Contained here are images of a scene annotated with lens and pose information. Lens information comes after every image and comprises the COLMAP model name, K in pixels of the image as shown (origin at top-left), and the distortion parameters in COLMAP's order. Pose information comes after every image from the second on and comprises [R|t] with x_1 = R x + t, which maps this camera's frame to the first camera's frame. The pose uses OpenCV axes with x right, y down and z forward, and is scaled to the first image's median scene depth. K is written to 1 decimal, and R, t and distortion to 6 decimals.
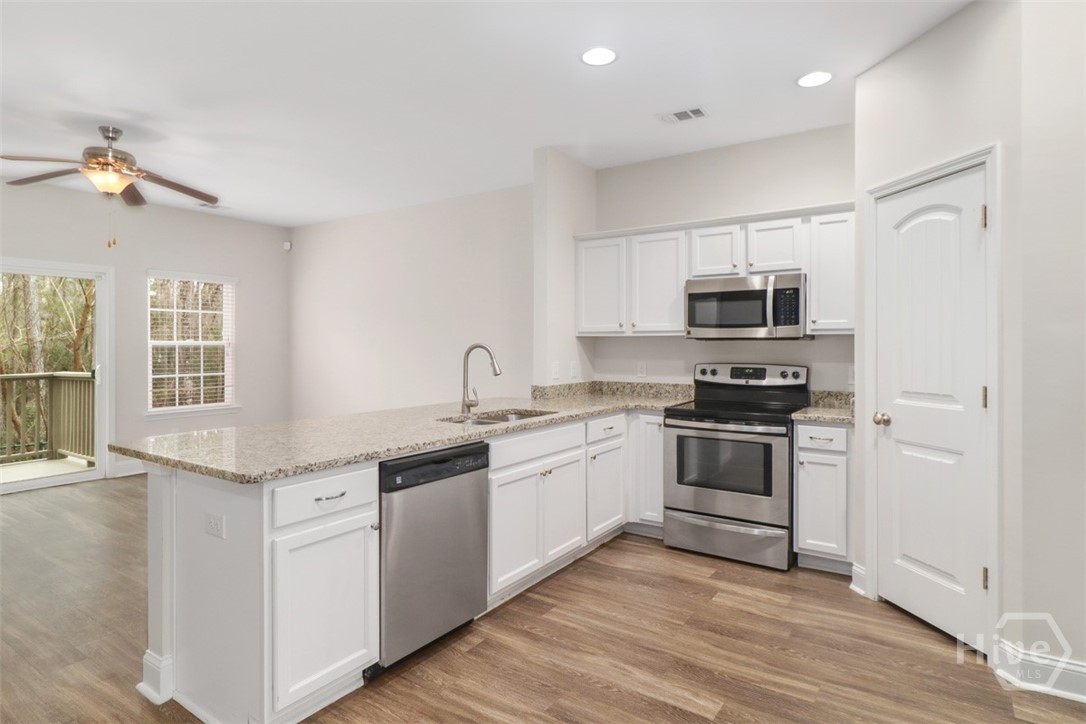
lens RADIAL K [[596.1, 0, 554.1], [0, 596.1, 343.7], [0, 0, 1]] dist [-0.007300, 0.000535]
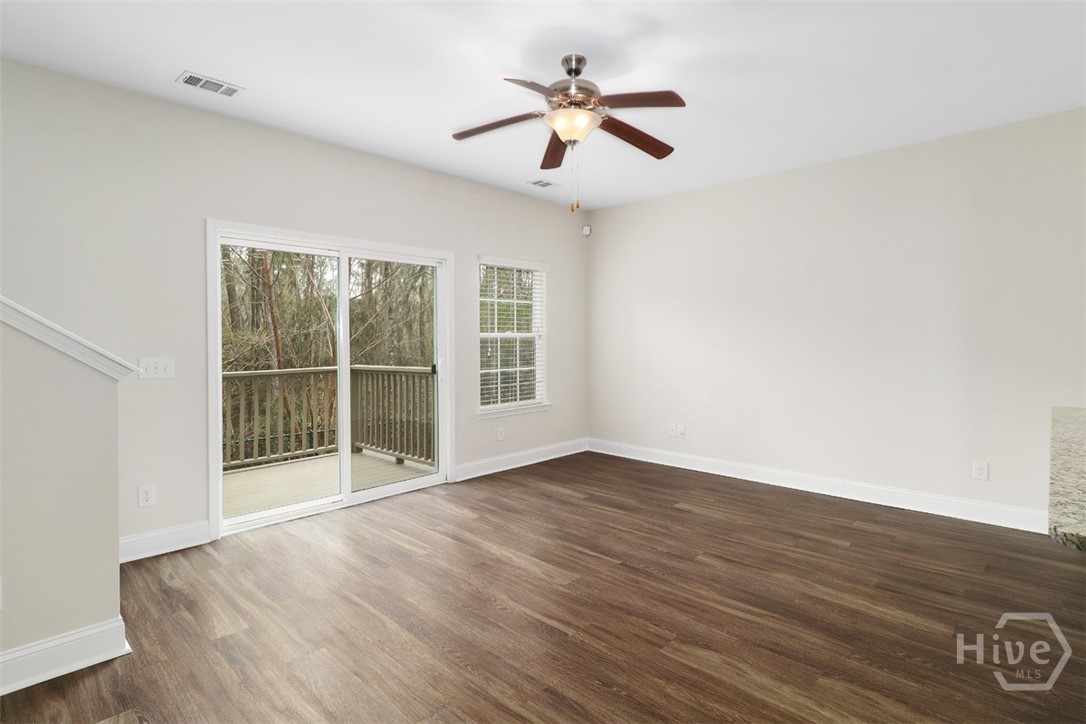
lens RADIAL K [[533.1, 0, 569.9], [0, 533.1, 341.4], [0, 0, 1]] dist [0.009889, 0.000395]
pose [[0.990820, -0.001048, -0.135187, -0.709688], [0.002216, 0.999962, 0.008488, 0.002813], [0.135173, -0.008710, 0.990784, 0.328205]]
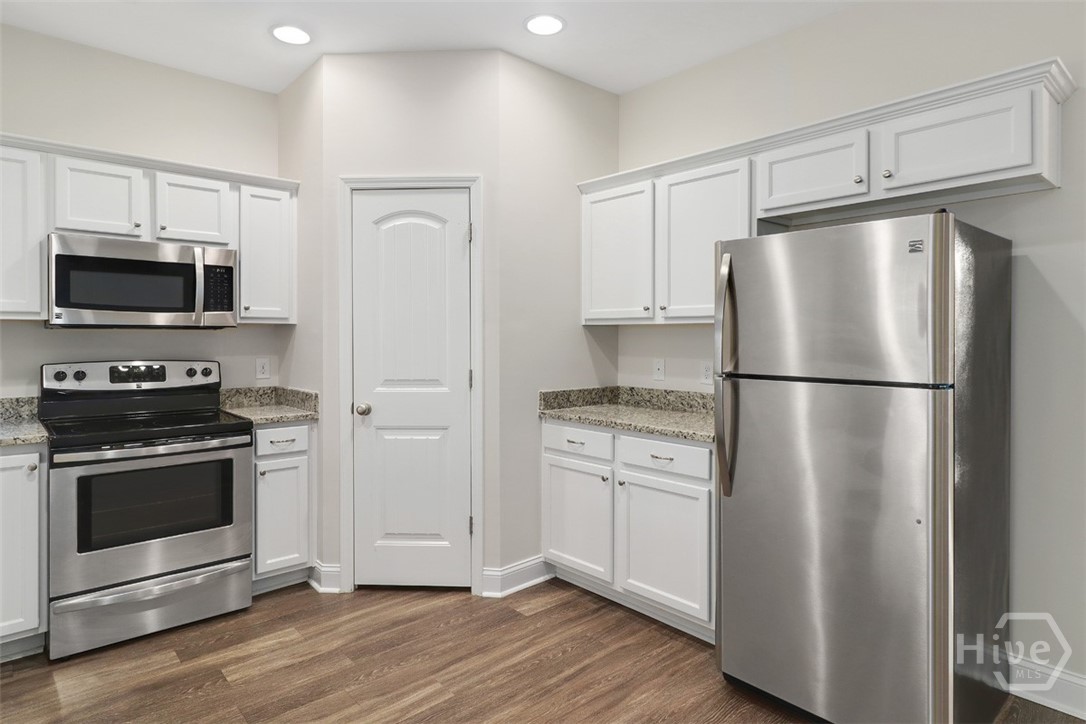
lens RADIAL K [[596.1, 0, 543.8], [0, 596.1, 341.2], [0, 0, 1]] dist [-0.007300, 0.000535]
pose [[0.240401, -0.003658, 0.970667, -0.284729], [-0.003329, 0.999984, 0.004593, 0.004486], [-0.970668, -0.004335, 0.240385, 0.362140]]
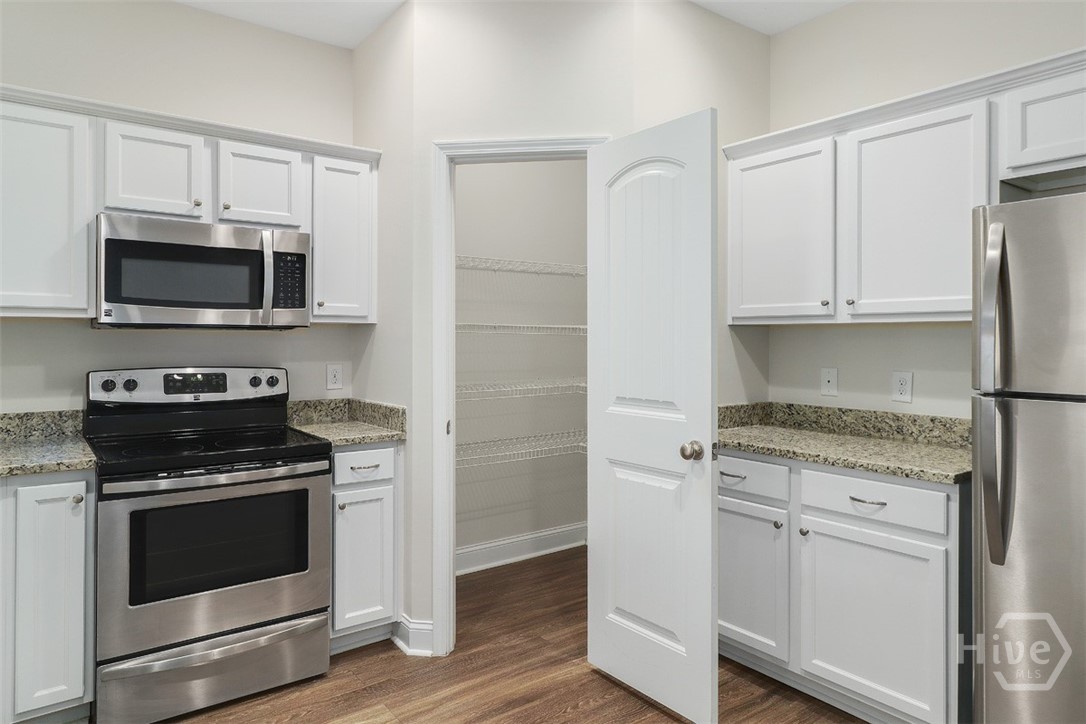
lens RADIAL K [[652.5, 0, 543.2], [0, 652.5, 339.1], [0, 0, 1]] dist [-0.006801, -0.003108]
pose [[0.320062, 0.005344, 0.947382, -0.208090], [-0.005591, 0.999977, -0.003752, 0.005278], [-0.947380, -0.004096, 0.320085, 0.480088]]
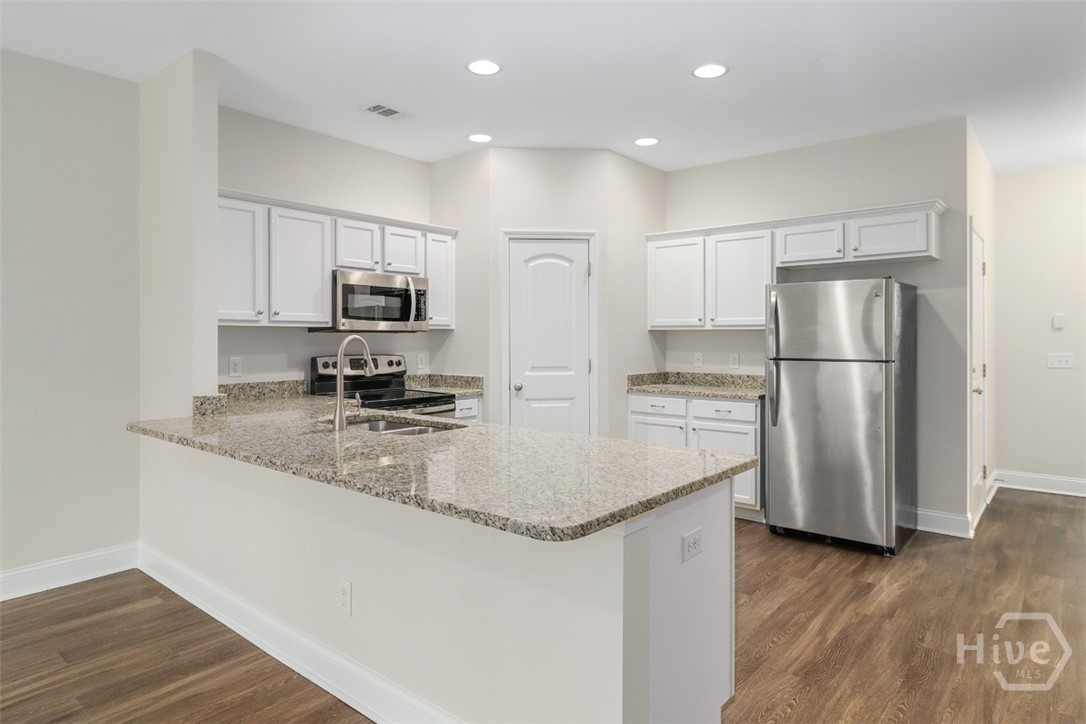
lens RADIAL K [[648.6, 0, 524.7], [0, 648.6, 338.8], [0, 0, 1]] dist [0.004583, -0.004610]
pose [[0.100786, 0.002519, 0.994905, -0.849674], [-0.001685, 0.999996, -0.002362, 0.007504], [-0.994907, -0.001438, 0.100790, 0.644484]]
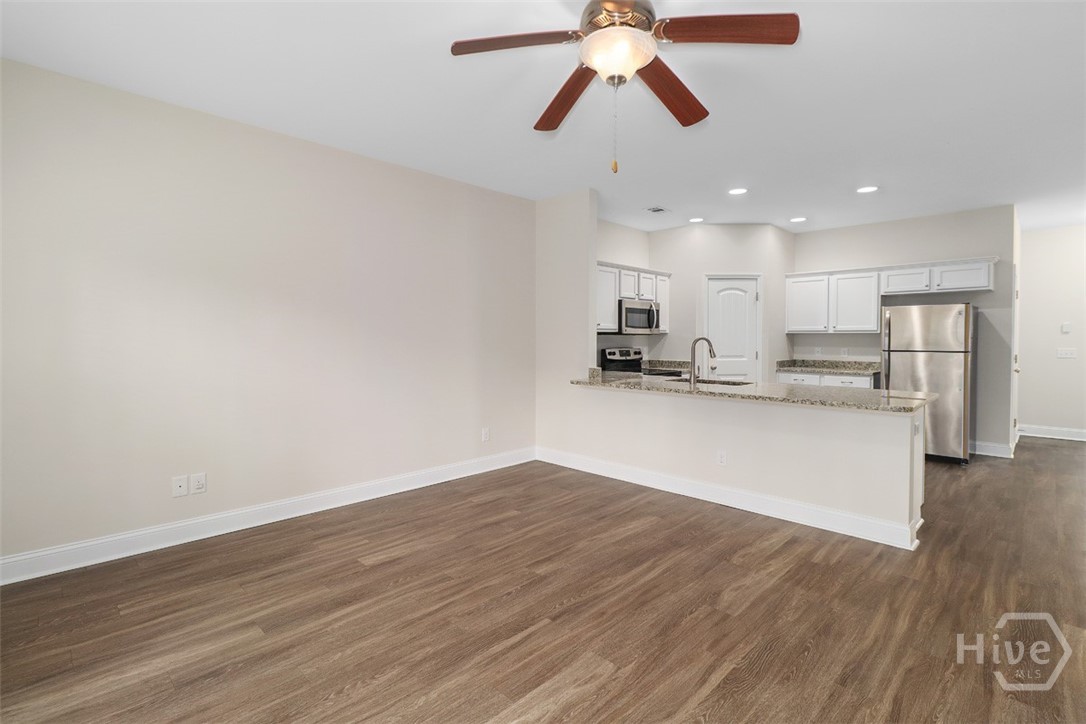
lens RADIAL K [[527.3, 0, 509.1], [0, 527.3, 349.3], [0, 0, 1]] dist [0.008075, -0.003474]
pose [[0.191990, -0.018390, 0.981225, -1.417372], [-0.003236, 0.999807, 0.019371, 0.007866], [-0.981392, -0.006895, 0.191893, 1.115099]]
